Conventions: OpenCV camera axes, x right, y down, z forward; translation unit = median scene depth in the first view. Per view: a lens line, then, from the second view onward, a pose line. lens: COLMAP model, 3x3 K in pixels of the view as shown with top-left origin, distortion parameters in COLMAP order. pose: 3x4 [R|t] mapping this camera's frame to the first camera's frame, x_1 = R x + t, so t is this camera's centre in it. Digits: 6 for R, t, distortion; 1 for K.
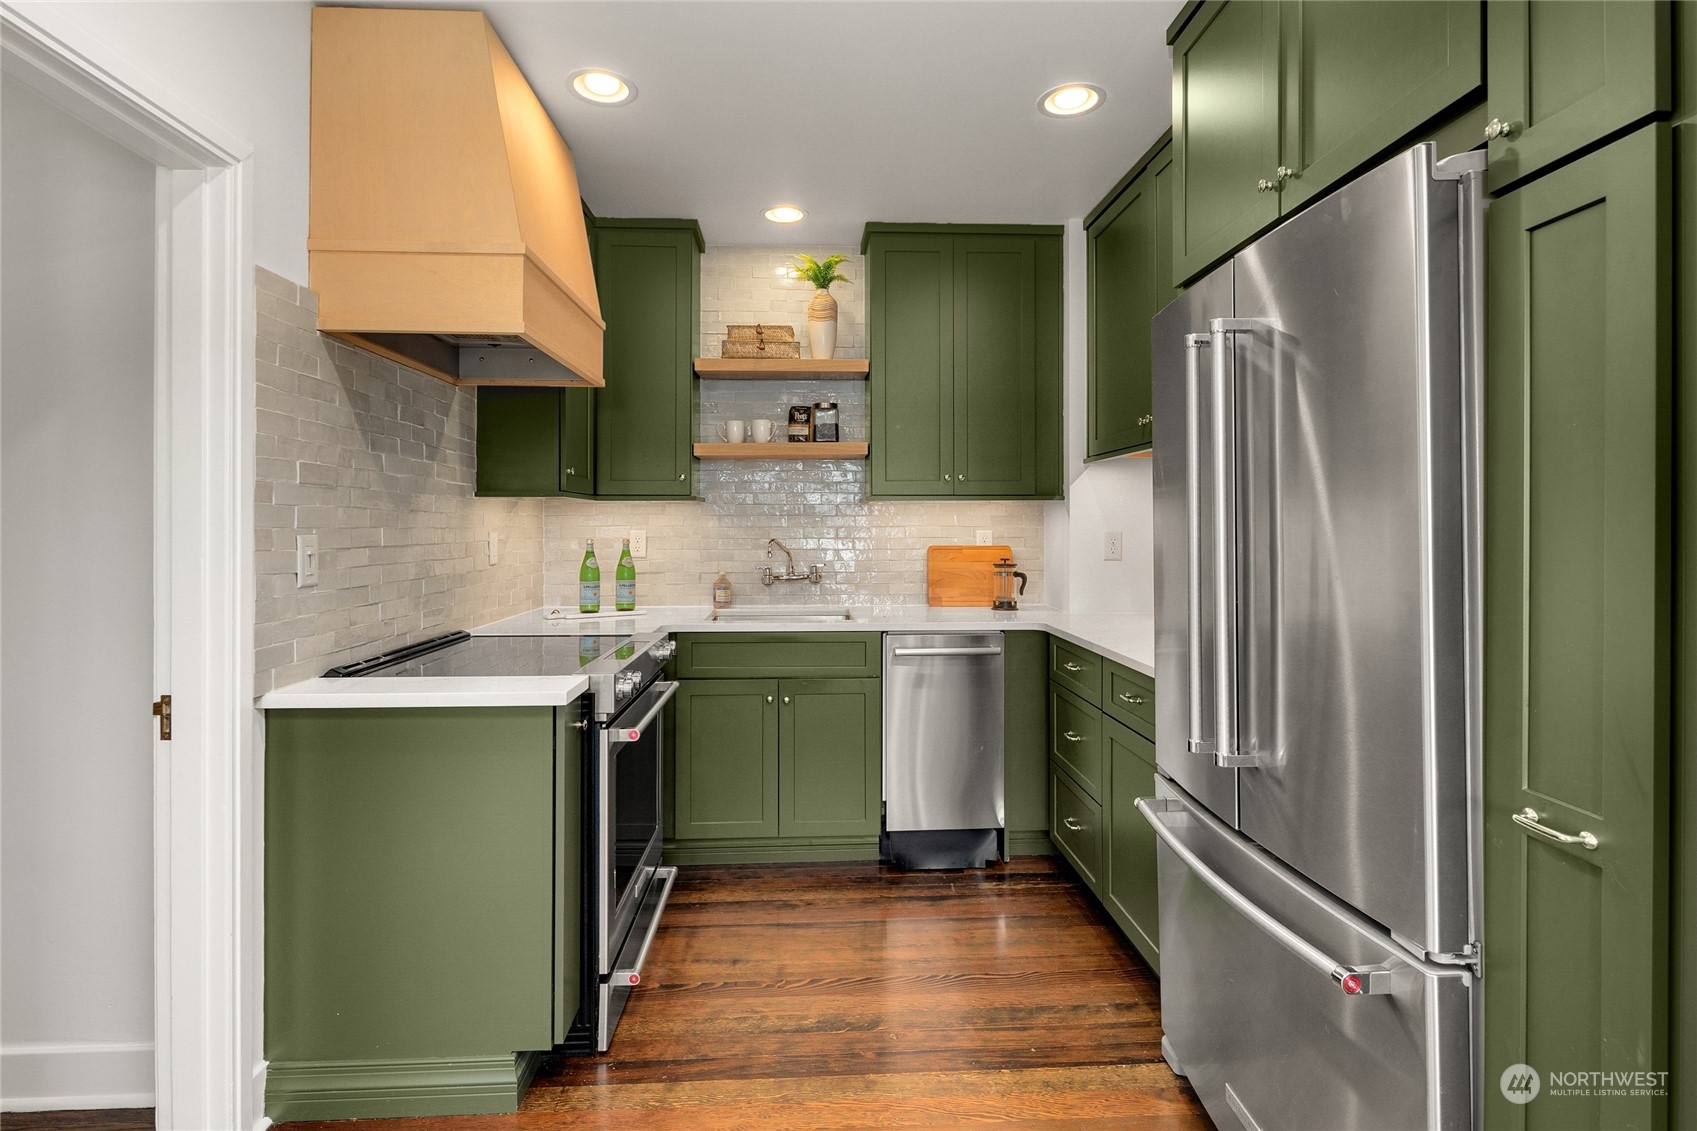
lens RADIAL K [[819.1, 0, 835.3], [0, 819.1, 506.8], [0, 0, 1]] dist [0.001994, 0.000089]
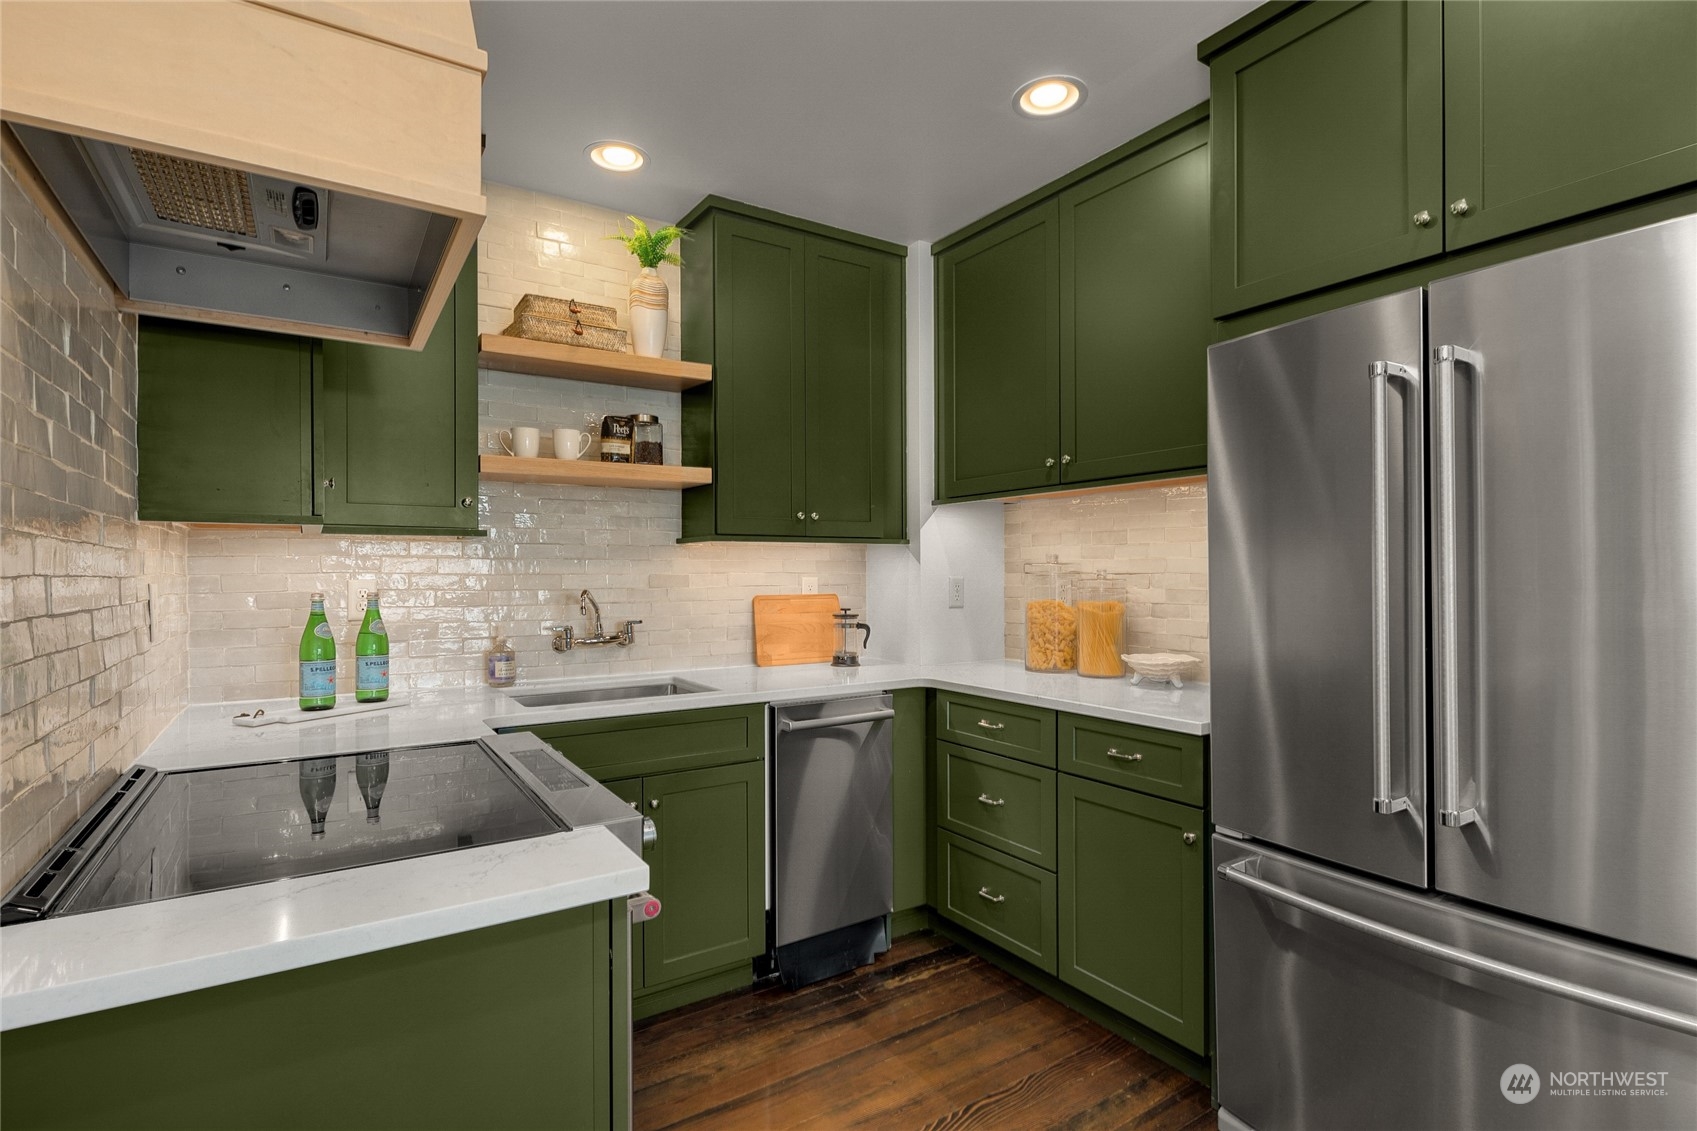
lens RADIAL K [[822.7, 0, 843.7], [0, 822.7, 563.3], [0, 0, 1]] dist [-0.000085, -0.000321]
pose [[0.859675, 0.004315, 0.510823, -0.261574], [-0.010342, 0.999906, 0.008958, 0.005817], [-0.510737, -0.012984, 0.859639, 0.235158]]
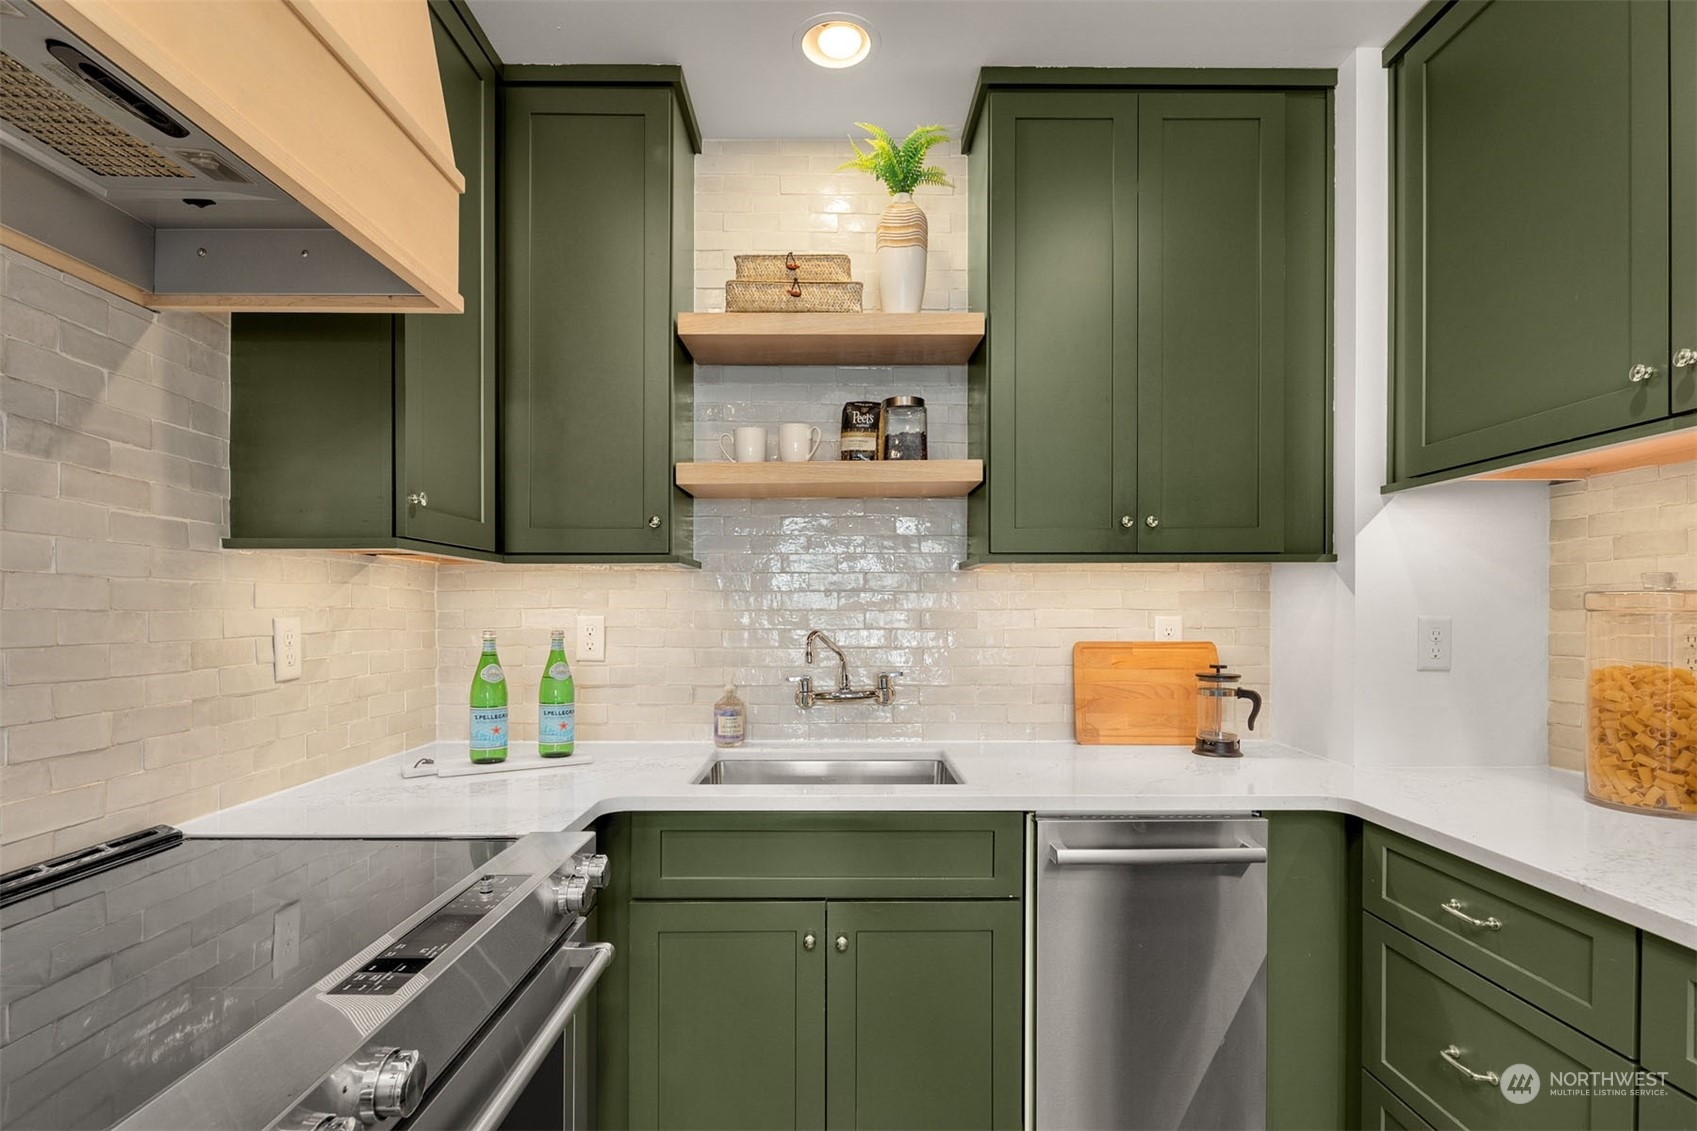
lens RADIAL K [[822.9, 0, 840.1], [0, 822.9, 609.8], [0, 0, 1]] dist [-0.001201, -0.000639]
pose [[0.999369, 0.001051, -0.035514, -0.038367], [-0.000264, 0.999754, 0.022157, 0.011858], [0.035529, -0.022134, 0.999124, 0.427210]]
